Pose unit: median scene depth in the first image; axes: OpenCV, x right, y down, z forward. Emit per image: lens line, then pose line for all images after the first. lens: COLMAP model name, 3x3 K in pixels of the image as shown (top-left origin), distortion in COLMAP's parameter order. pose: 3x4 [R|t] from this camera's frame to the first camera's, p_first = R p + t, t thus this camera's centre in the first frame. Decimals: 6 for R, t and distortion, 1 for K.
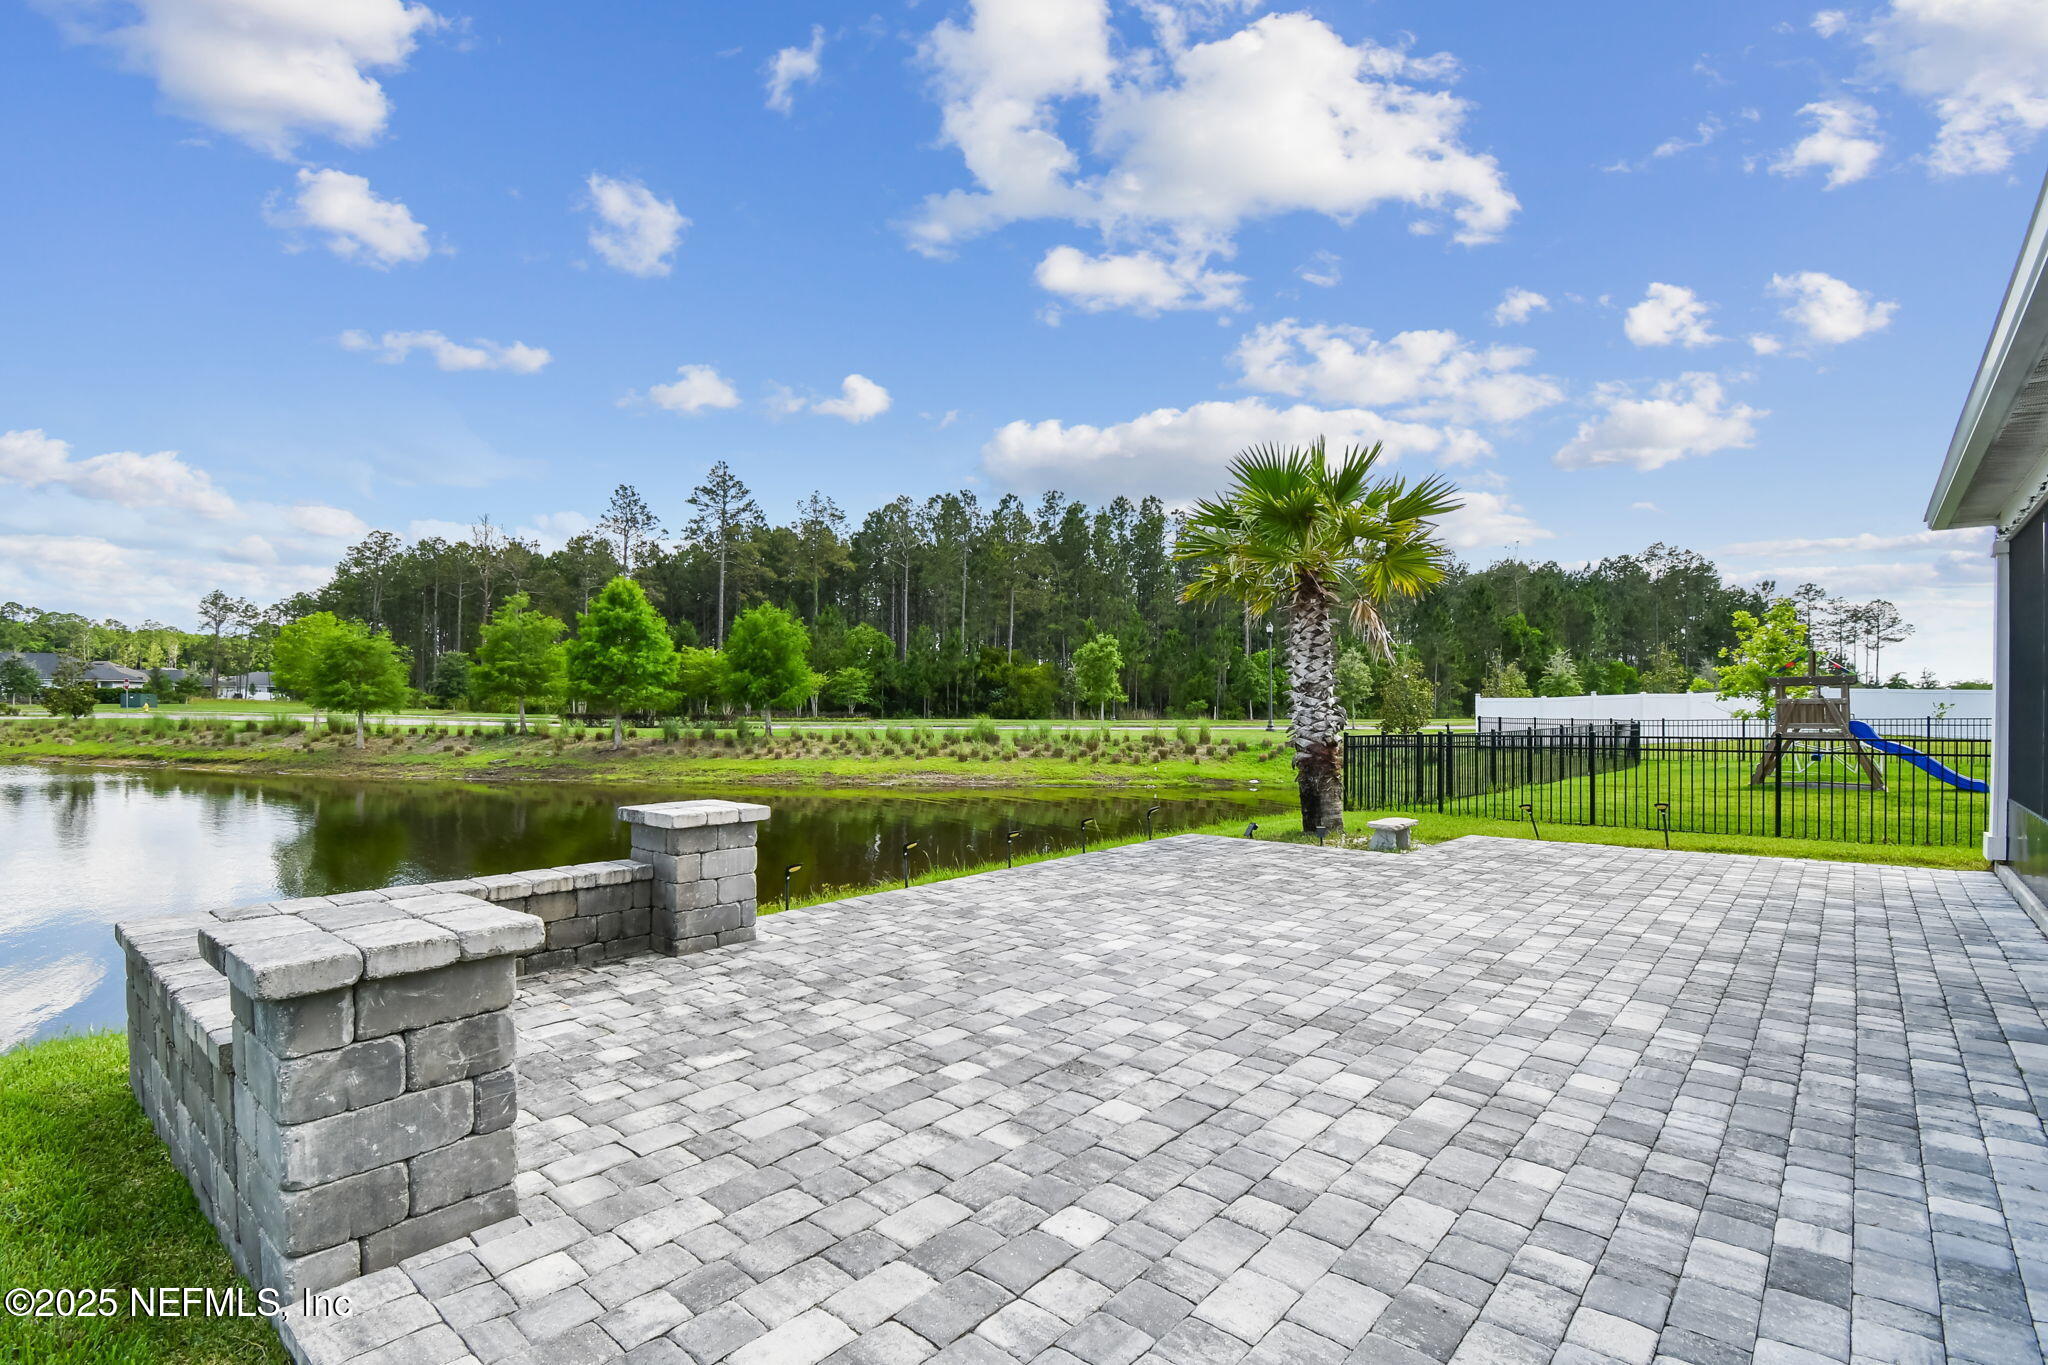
lens RADIAL K [[954.4, 0, 1007.9], [0, 954.4, 722.9], [0, 0, 1]] dist [-0.002253, -0.000391]
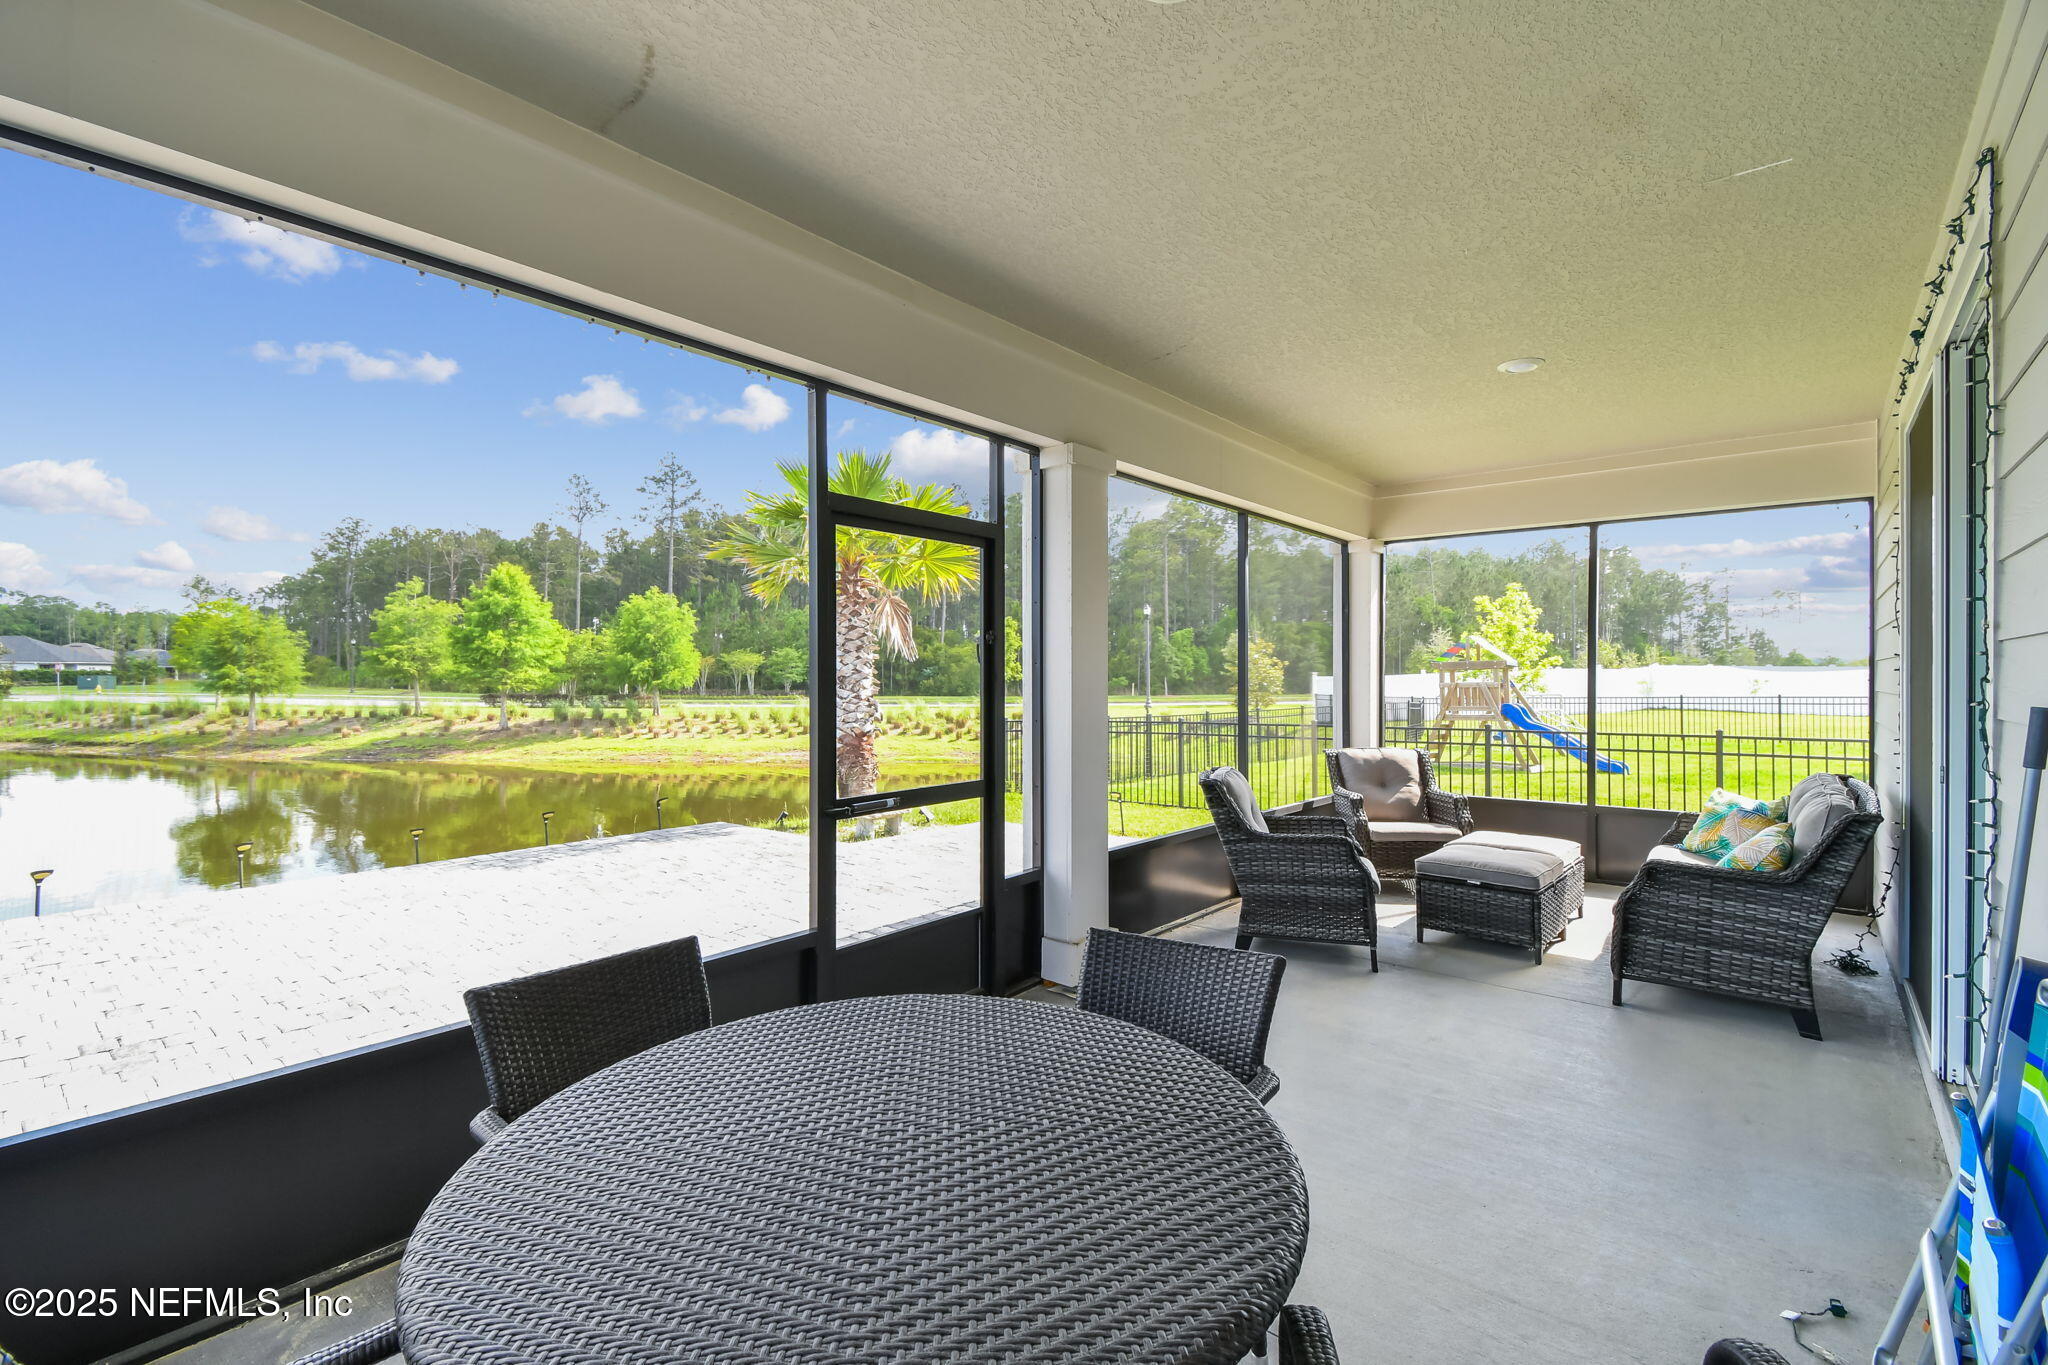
lens RADIAL K [[901.3, 0, 1019.7], [0, 901.3, 691.7], [0, 0, 1]] dist [0.016171, -0.000467]
pose [[0.999940, -0.005114, 0.009702, 0.138718], [0.005167, 0.999972, -0.005447, -0.005214], [-0.009674, 0.005497, 0.999938, 0.003727]]
